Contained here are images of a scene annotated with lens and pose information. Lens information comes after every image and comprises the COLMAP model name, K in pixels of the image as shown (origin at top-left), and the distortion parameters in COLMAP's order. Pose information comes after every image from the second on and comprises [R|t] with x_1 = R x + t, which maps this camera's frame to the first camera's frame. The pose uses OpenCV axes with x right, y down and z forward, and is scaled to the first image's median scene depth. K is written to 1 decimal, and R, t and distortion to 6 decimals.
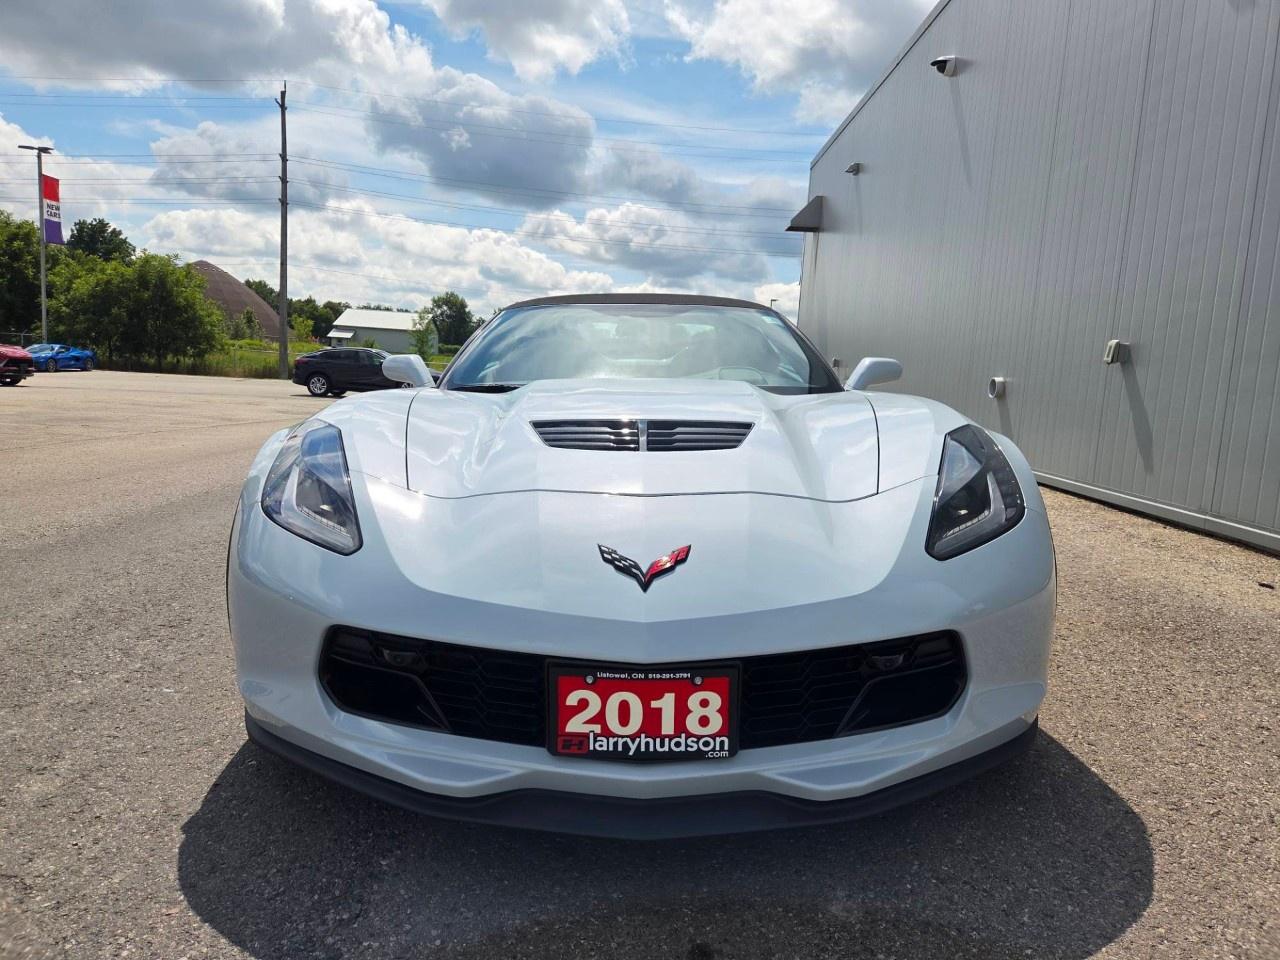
lens RADIAL K [[912.3, 0, 588.9], [0, 912.3, 483.7], [0, 0, 1]] dist [0.122703, -0.122015]
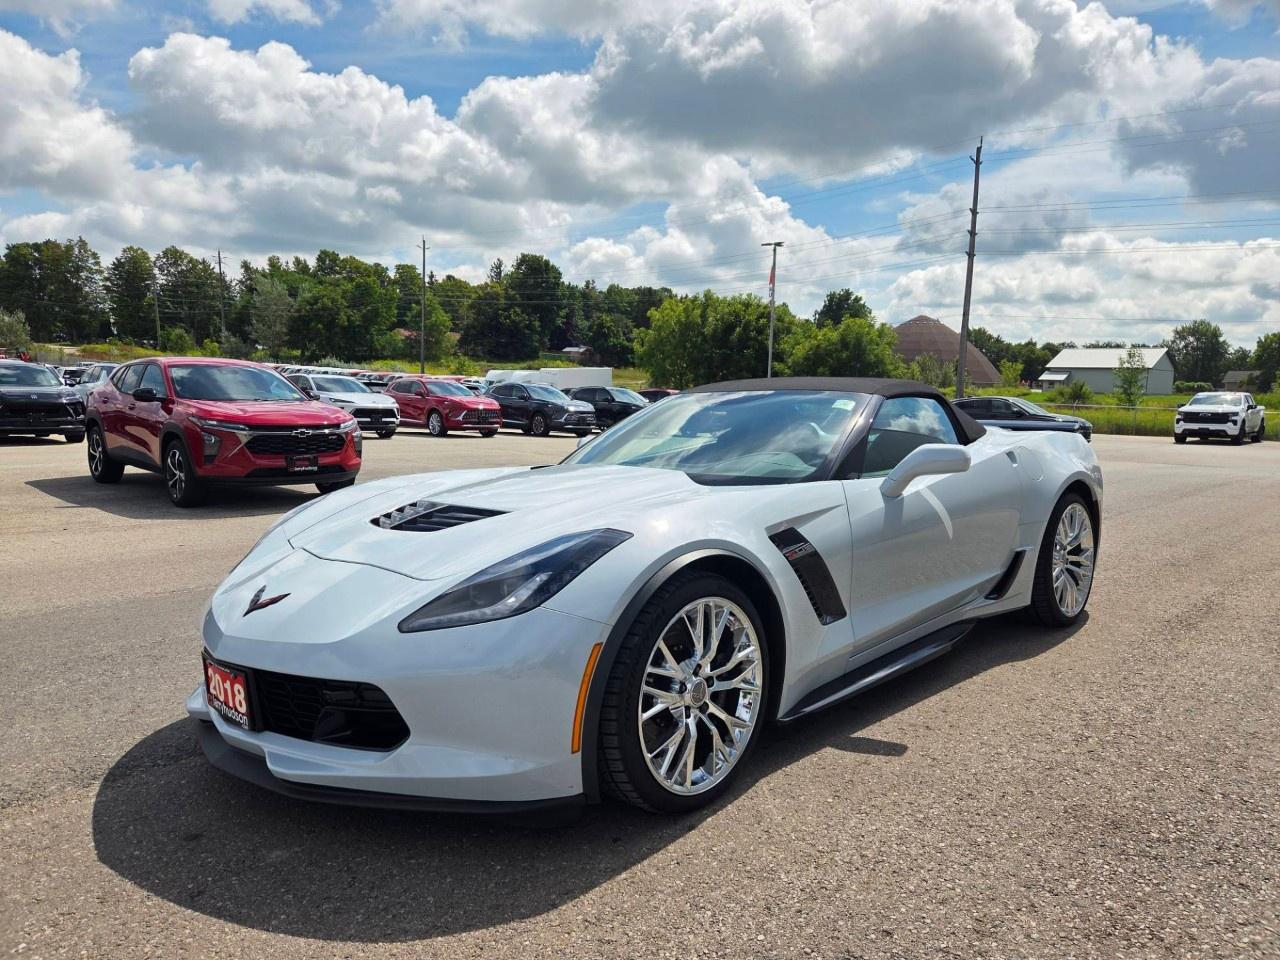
lens RADIAL K [[947.6, 0, 635.1], [0, 947.6, 469.4], [0, 0, 1]] dist [0.069773, -0.071668]
pose [[0.657415, 0.035296, -0.752702, 0.180645], [-0.075138, 0.996994, -0.018875, -0.016264], [0.749773, 0.068965, 0.658091, 0.040273]]
